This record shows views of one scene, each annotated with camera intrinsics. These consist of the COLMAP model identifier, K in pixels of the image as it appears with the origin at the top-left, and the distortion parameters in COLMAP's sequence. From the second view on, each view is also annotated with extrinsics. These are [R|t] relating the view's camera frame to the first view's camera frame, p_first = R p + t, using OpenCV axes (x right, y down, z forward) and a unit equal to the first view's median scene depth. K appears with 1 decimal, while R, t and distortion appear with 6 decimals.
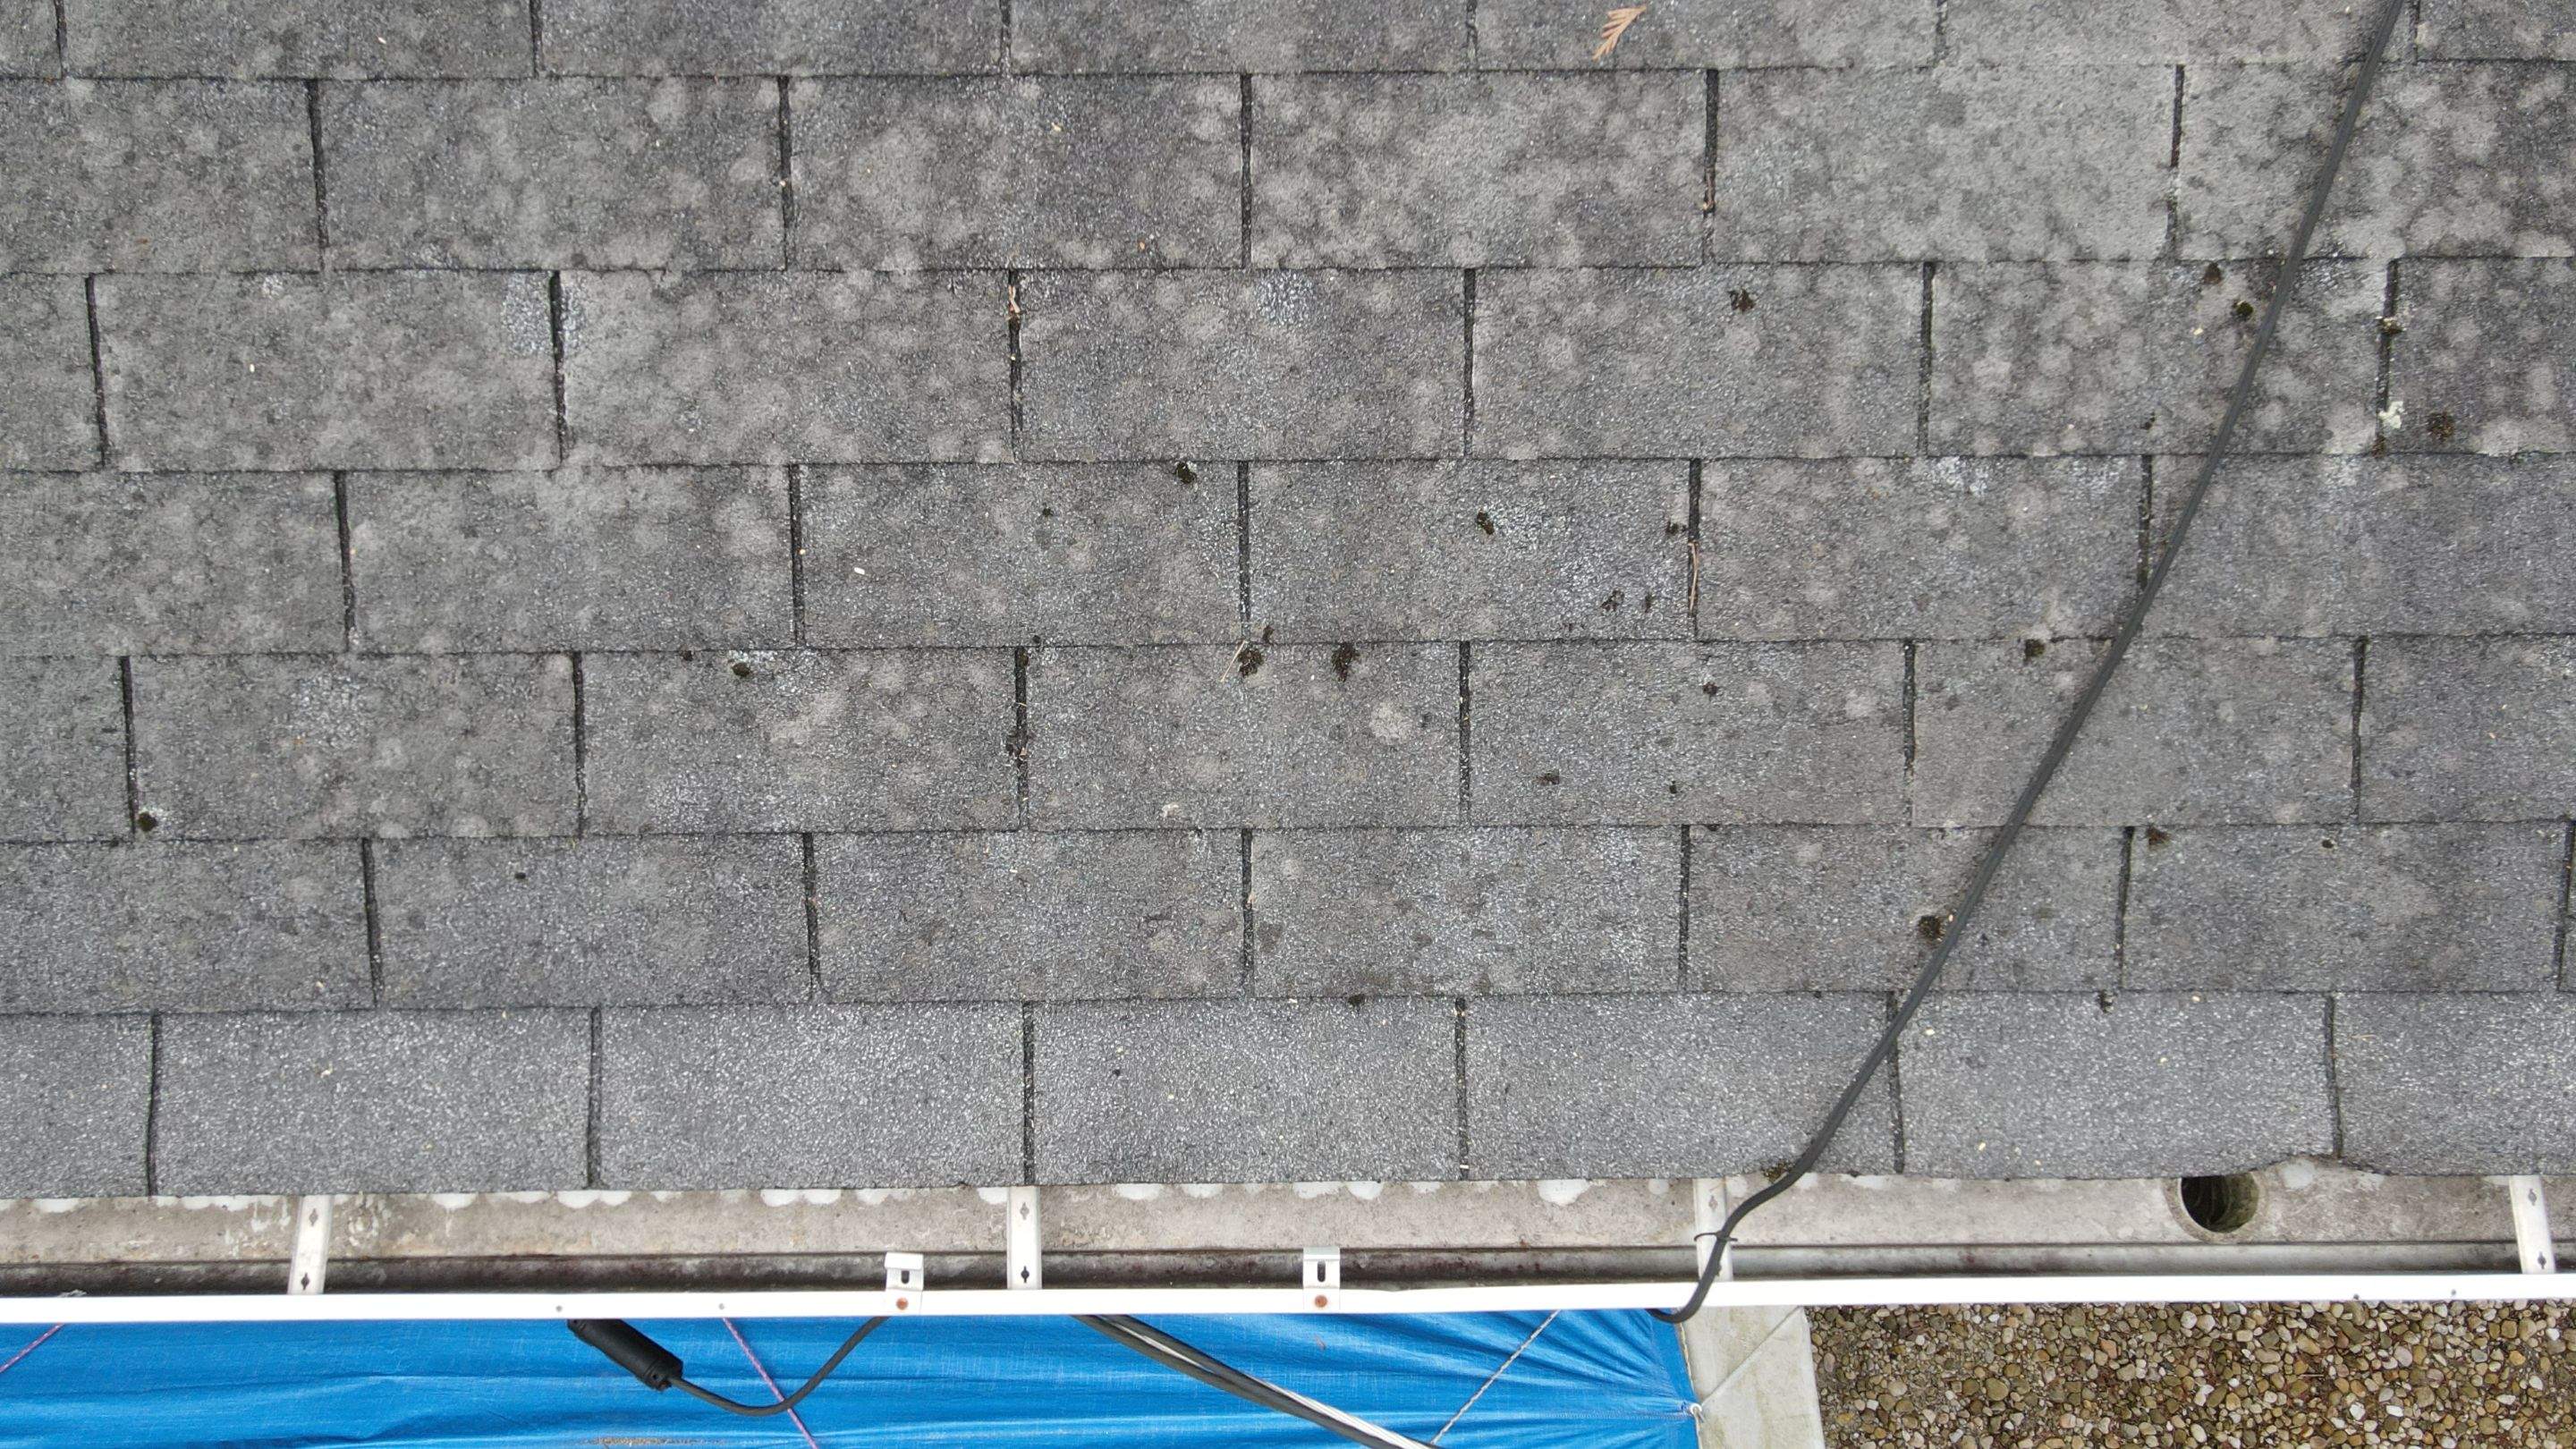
lens RADIAL K [[1873.4, 0, 1535.1], [0, 1873.4, 730.9], [0, 0, 1]] dist [-0.005381, 0.035544]
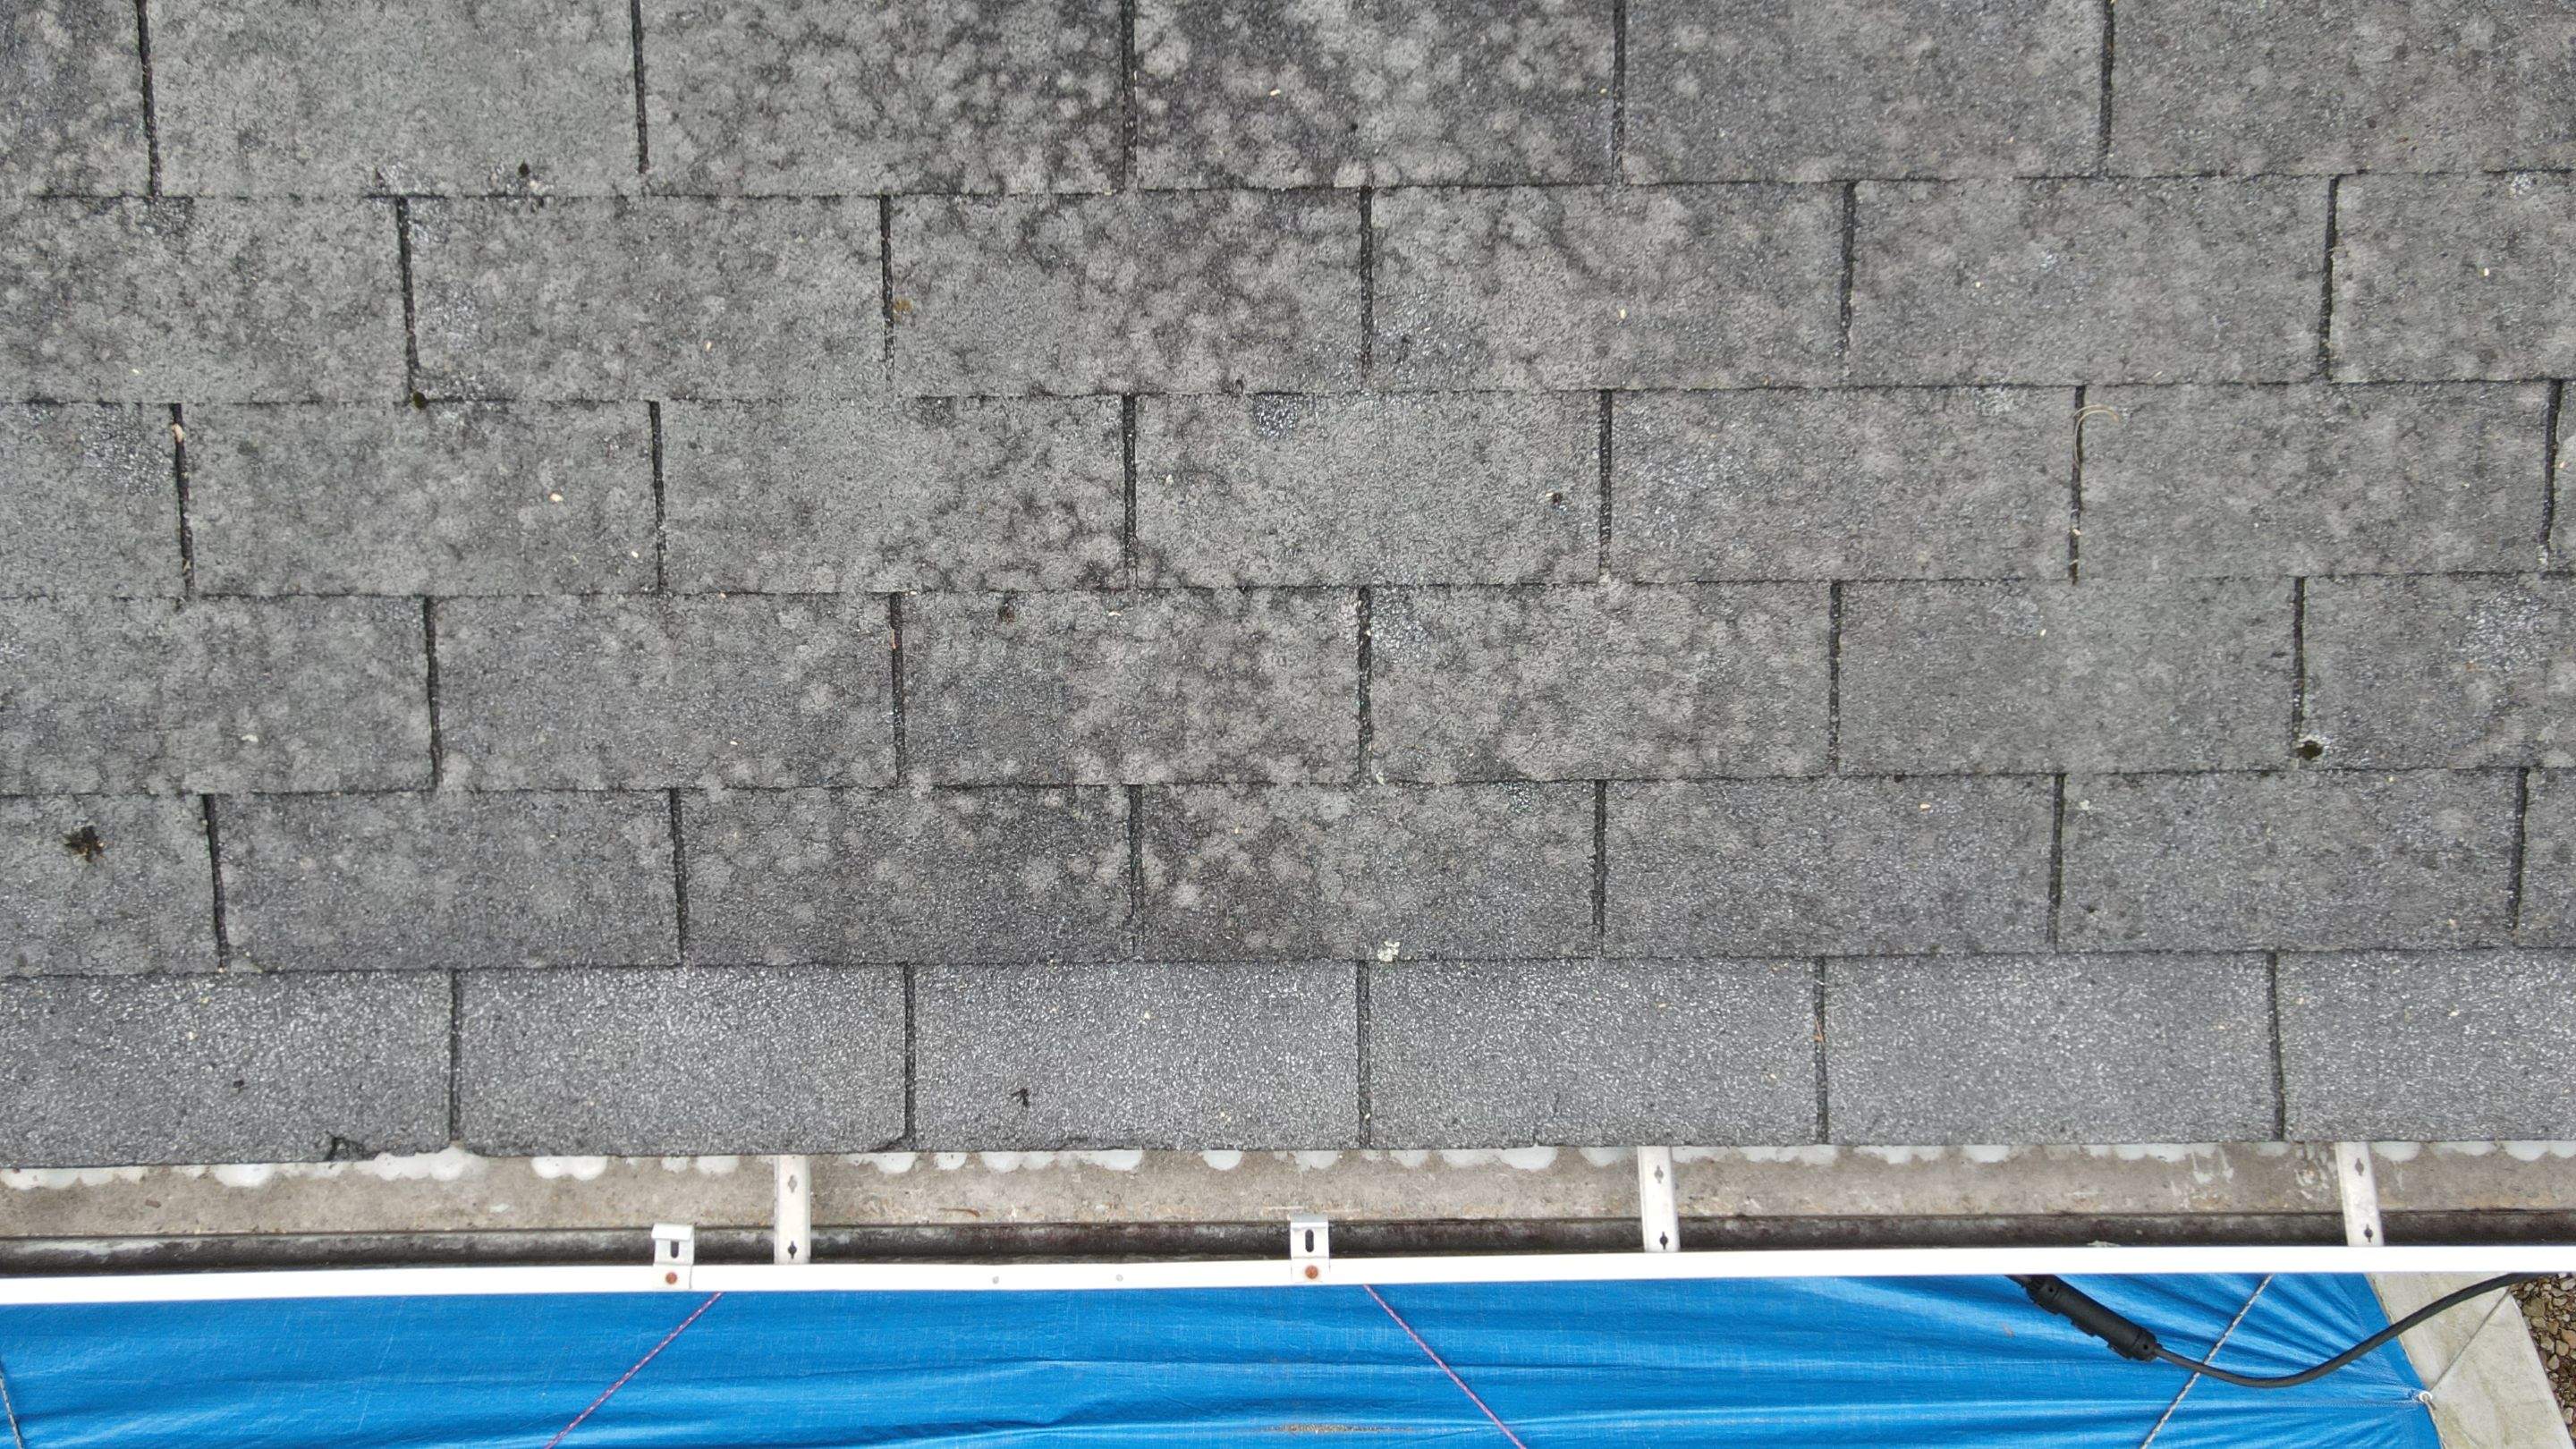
lens RADIAL K [[1873.4, 0, 1341.0], [0, 1873.4, 731.6], [0, 0, 1]] dist [-0.005381, 0.035544]
pose [[0.999976, -0.000023, 0.006964, -1.228398], [0.000039, 0.999997, -0.002360, 0.040957], [-0.006964, 0.002361, 0.999973, 0.051283]]
